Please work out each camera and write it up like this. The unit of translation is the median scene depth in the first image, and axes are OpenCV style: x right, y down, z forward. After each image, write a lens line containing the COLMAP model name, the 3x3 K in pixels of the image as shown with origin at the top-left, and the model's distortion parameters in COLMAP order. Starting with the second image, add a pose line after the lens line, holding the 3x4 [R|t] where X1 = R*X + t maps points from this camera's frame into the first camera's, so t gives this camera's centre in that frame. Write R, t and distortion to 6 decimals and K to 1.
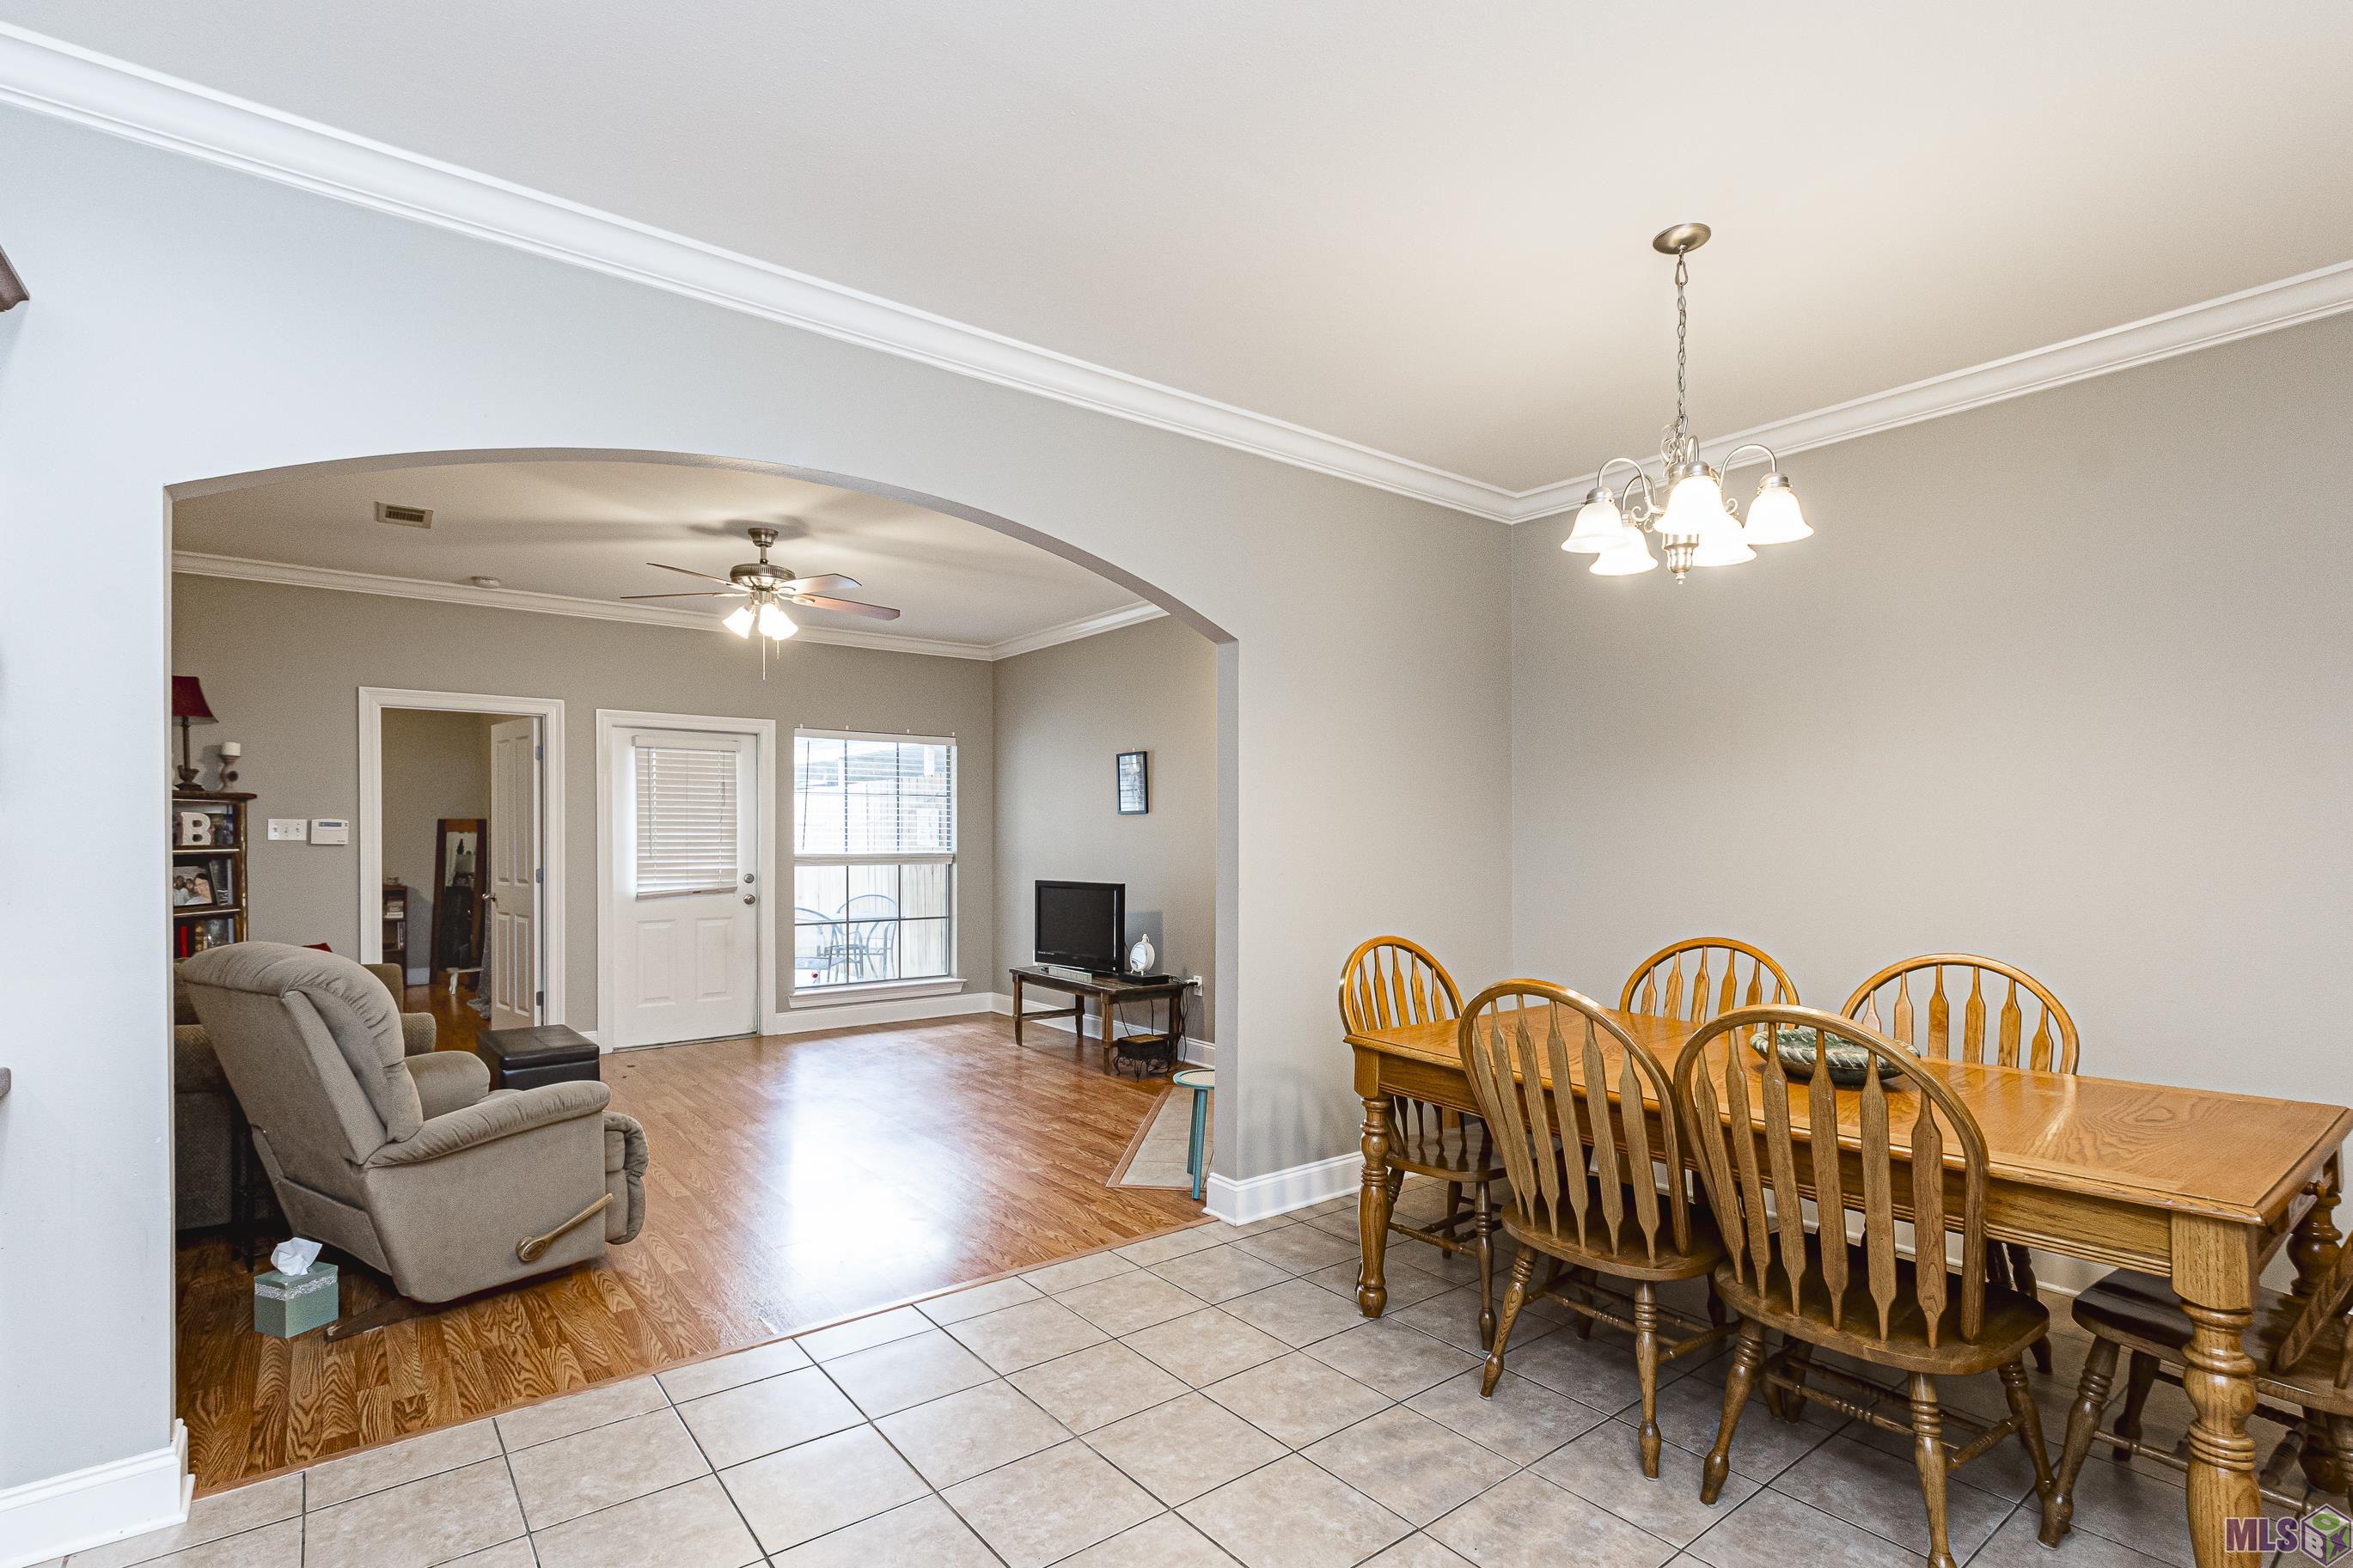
lens RADIAL K [[1105.4, 0, 1152.4], [0, 1105.4, 839.5], [0, 0, 1]] dist [0.007385, -0.003372]
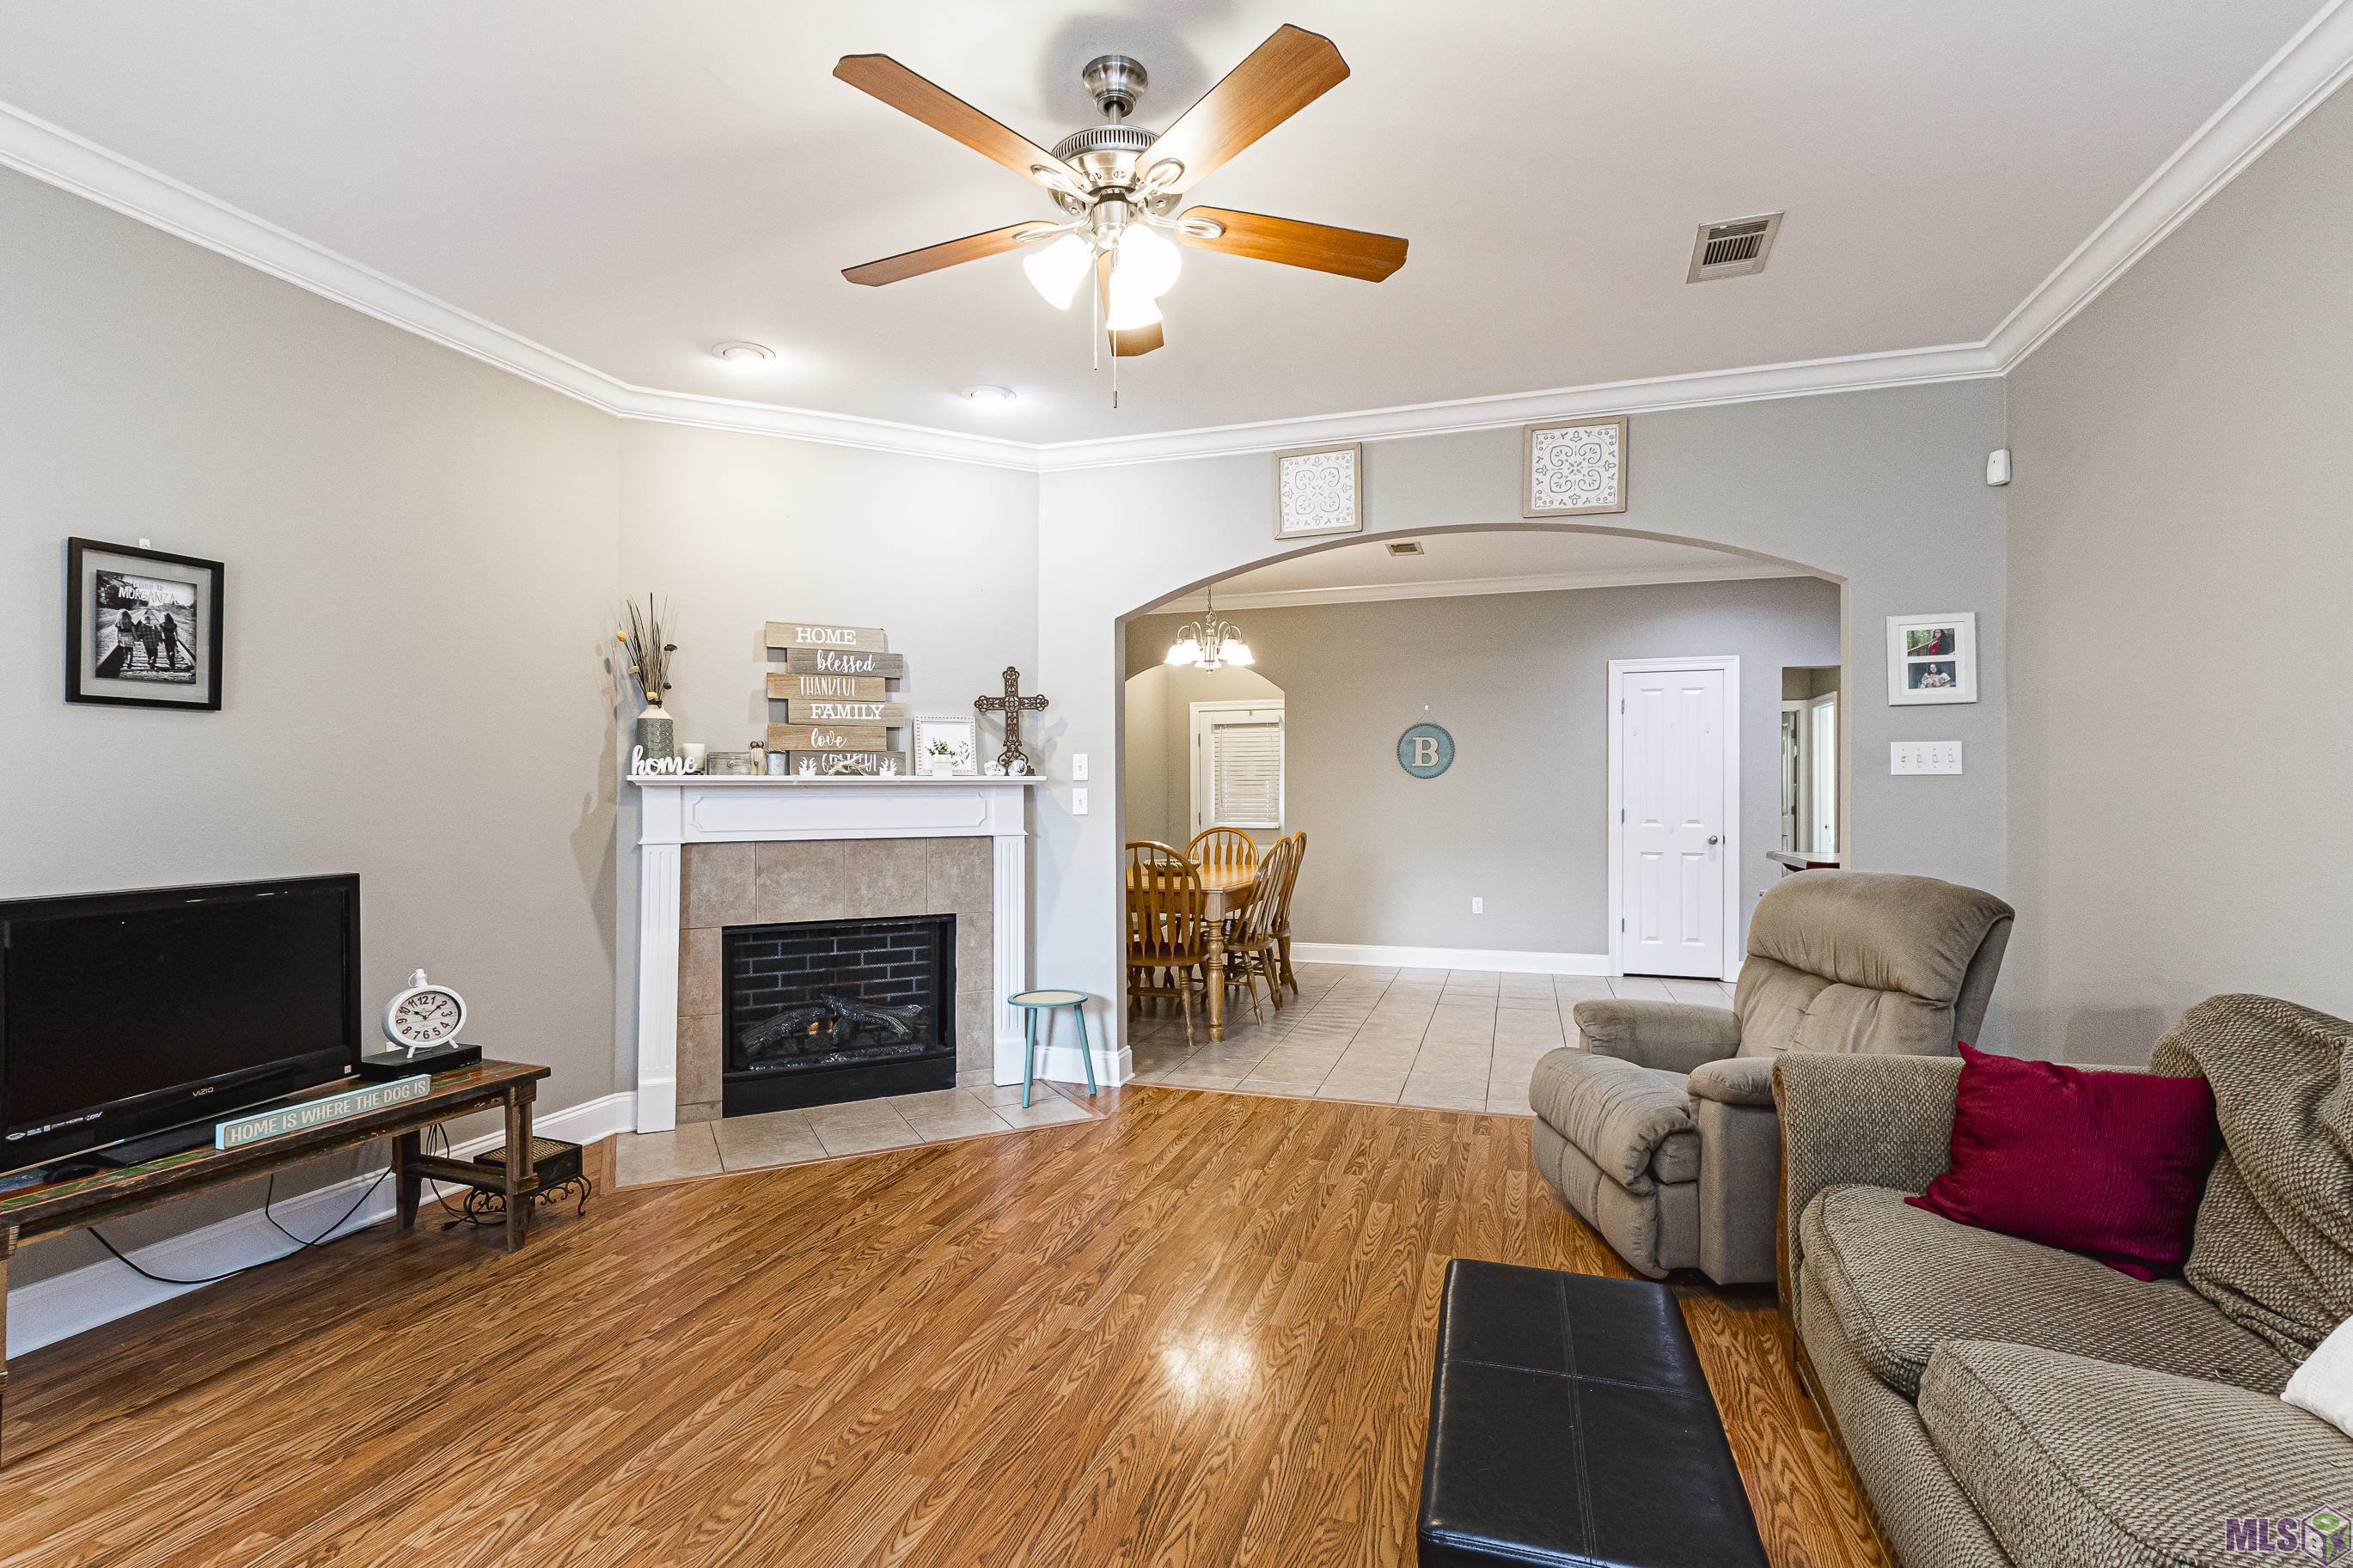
lens RADIAL K [[1105.4, 0, 1181.7], [0, 1105.4, 776.1], [0, 0, 1]] dist [0.007385, -0.003372]
pose [[-0.584406, 0.012590, 0.811364, -0.585758], [0.003062, 0.999907, -0.013311, 0.008273], [-0.811456, -0.005295, -0.584390, 0.991659]]
